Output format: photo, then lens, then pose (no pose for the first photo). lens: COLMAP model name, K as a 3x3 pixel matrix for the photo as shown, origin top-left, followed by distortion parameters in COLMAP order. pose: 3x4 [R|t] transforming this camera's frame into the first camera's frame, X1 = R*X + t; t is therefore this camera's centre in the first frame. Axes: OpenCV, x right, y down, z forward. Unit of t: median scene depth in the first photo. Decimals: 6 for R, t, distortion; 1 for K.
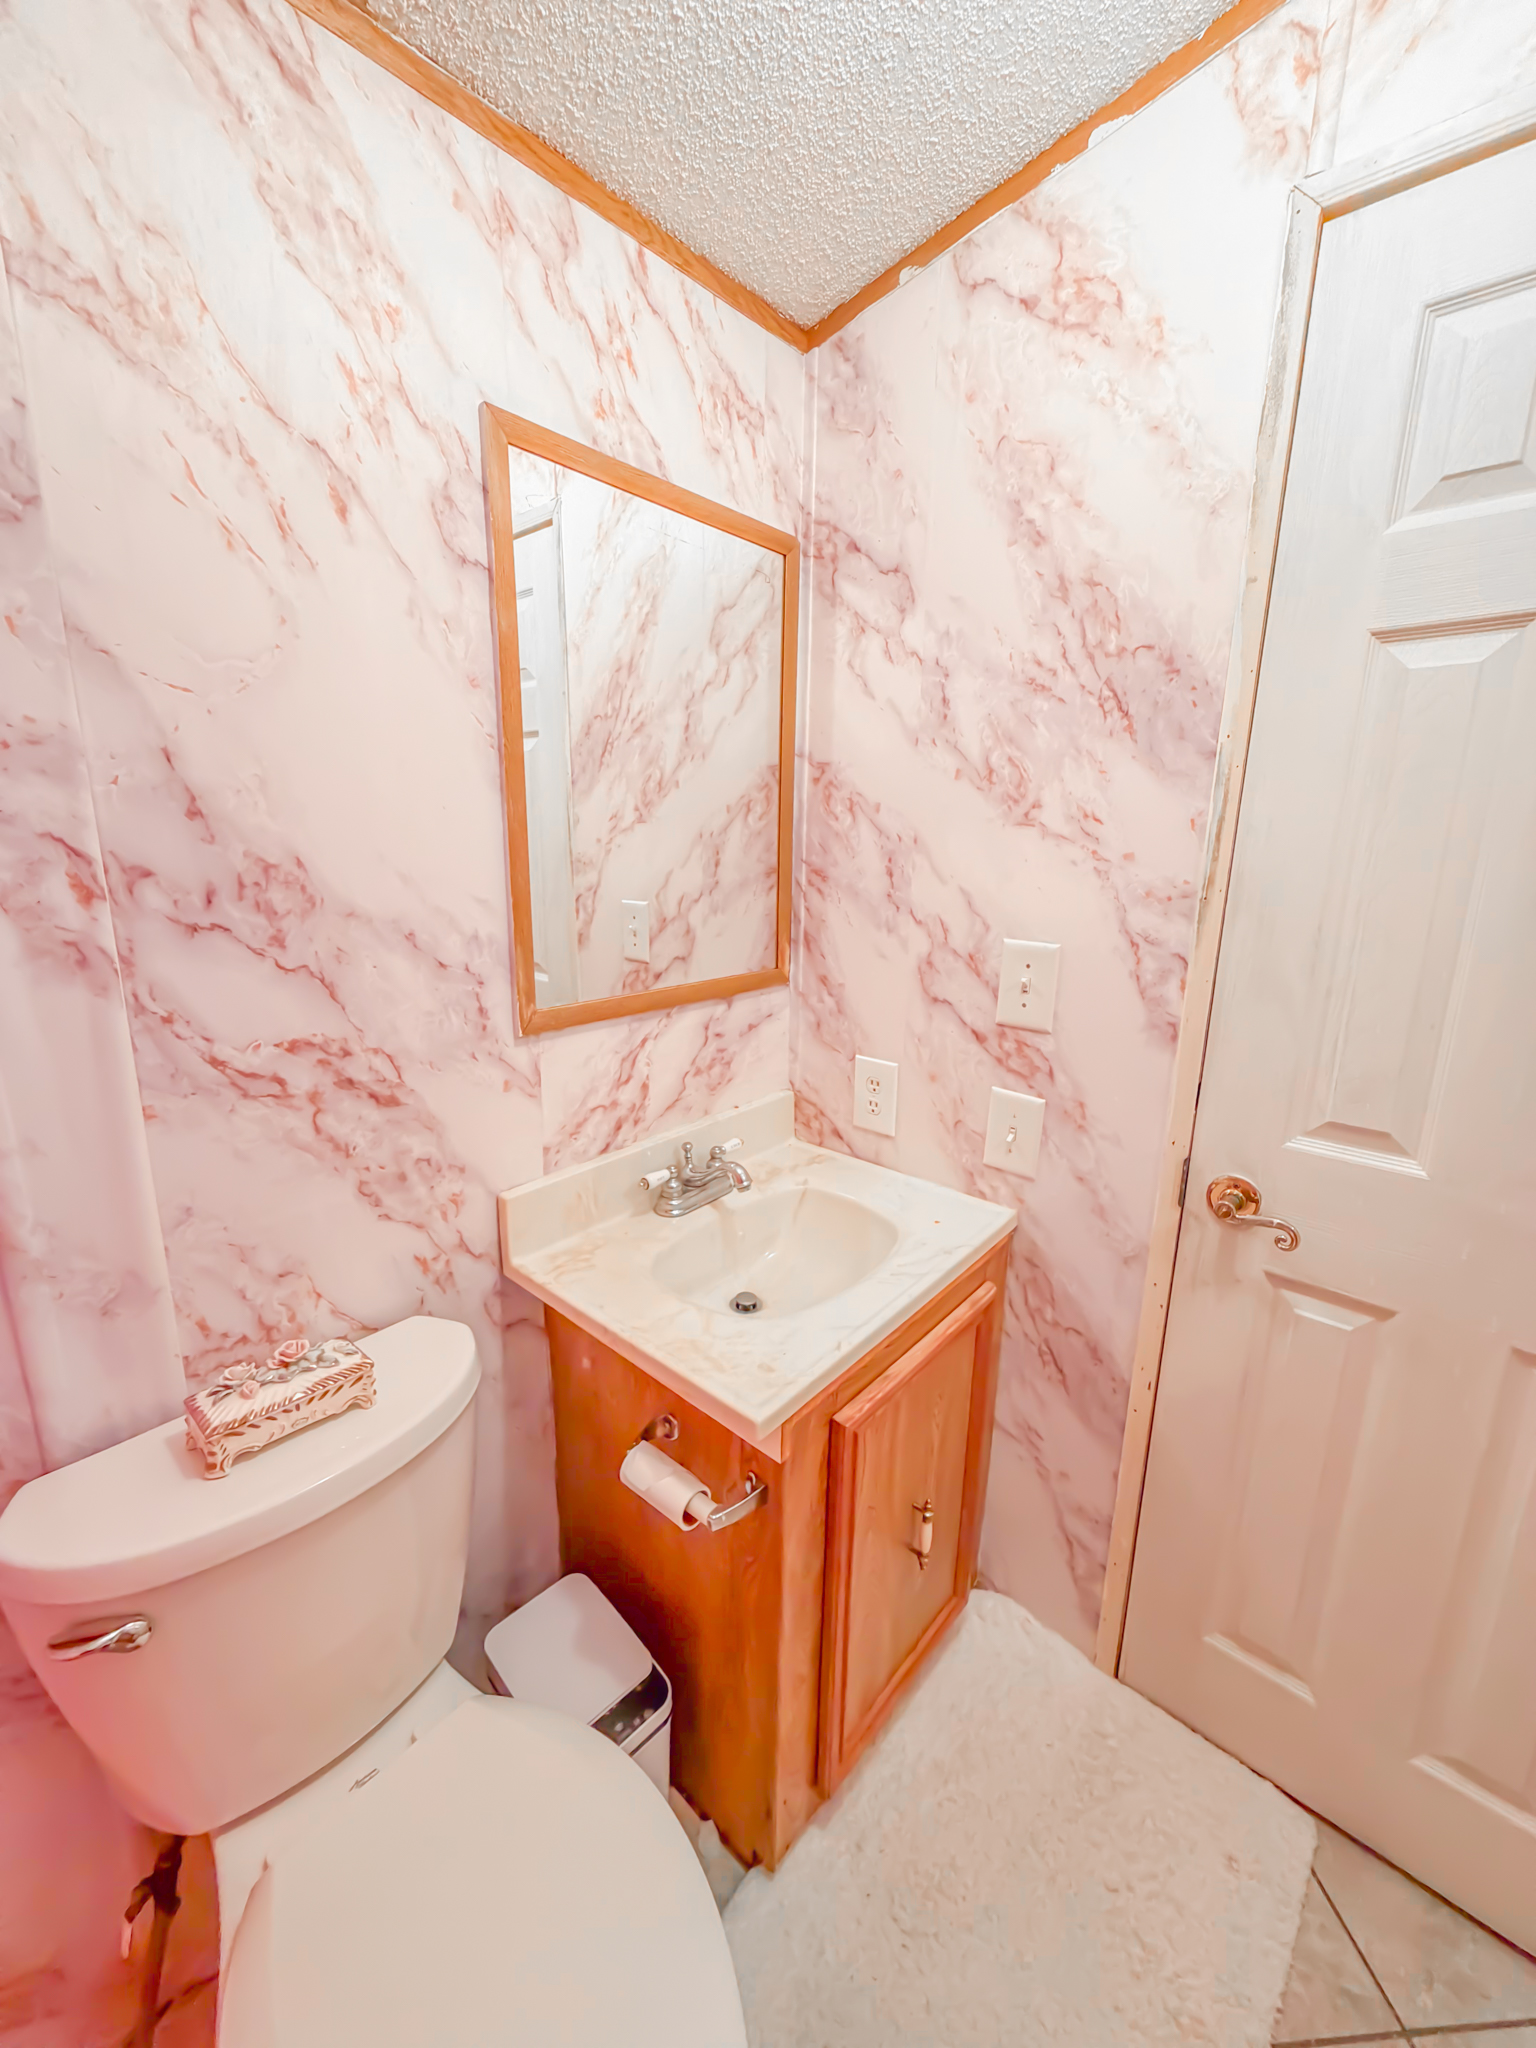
lens RADIAL K [[818.7, 0, 765.8], [0, 818.7, 1023.3], [0, 0, 1]] dist [-0.002876, -0.000136]
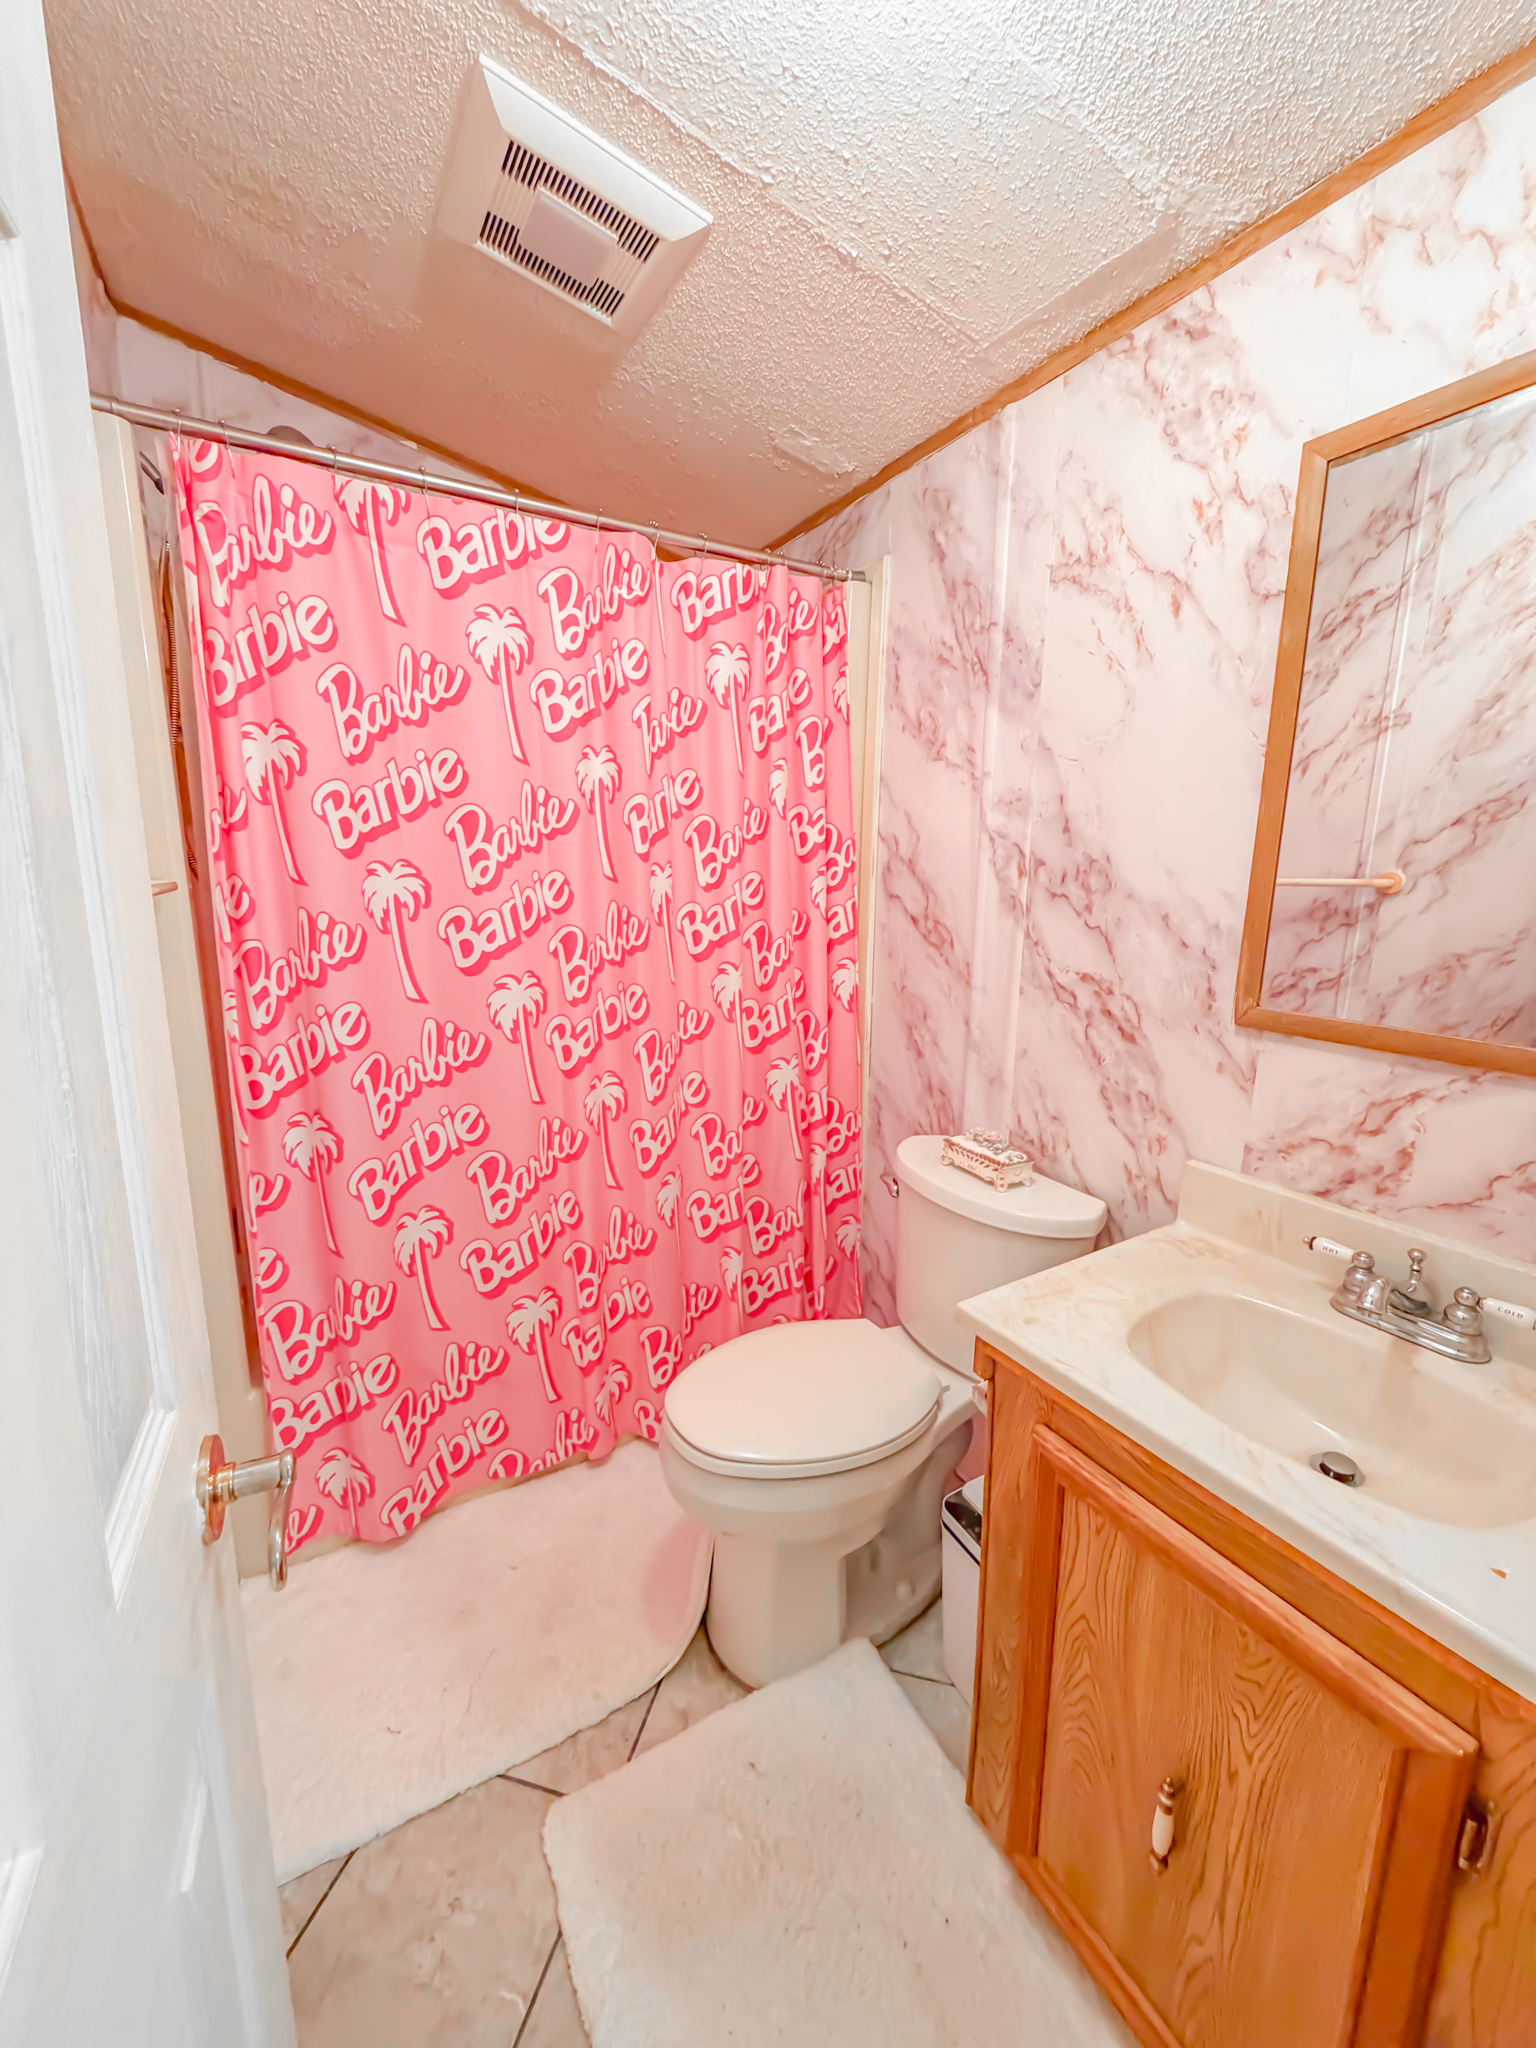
lens RADIAL K [[818.7, 0, 768.9], [0, 818.7, 1022.2], [0, 0, 1]] dist [-0.002876, -0.000136]
pose [[-0.322782, 0.159773, -0.932890, 1.016549], [-0.229952, 0.942878, 0.241047, -0.120507], [0.918114, 0.292325, -0.267604, 0.839304]]
